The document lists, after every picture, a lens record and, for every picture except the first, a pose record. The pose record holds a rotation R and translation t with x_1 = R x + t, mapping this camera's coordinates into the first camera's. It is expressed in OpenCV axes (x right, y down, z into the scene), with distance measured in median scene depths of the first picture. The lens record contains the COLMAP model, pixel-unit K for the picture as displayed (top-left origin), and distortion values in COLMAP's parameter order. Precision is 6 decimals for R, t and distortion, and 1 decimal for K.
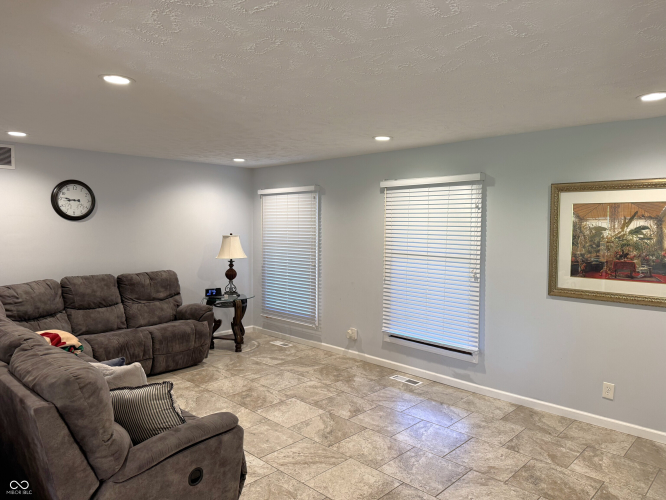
lens RADIAL K [[485.3, 0, 333.2], [0, 485.3, 249.9], [0, 0, 1]] dist [0.073677, -0.067427]
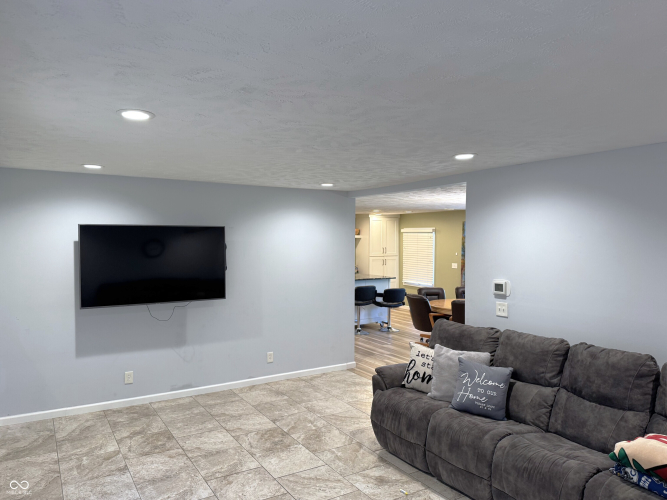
lens RADIAL K [[486.0, 0, 333.5], [0, 486.0, 248.8], [0, 0, 1]] dist [0.073677, -0.067427]
pose [[-0.969492, -0.014557, 0.244689, -0.349130], [0.003460, 0.997323, 0.073044, -0.154738], [-0.245097, 0.071662, -0.966846, 2.006426]]
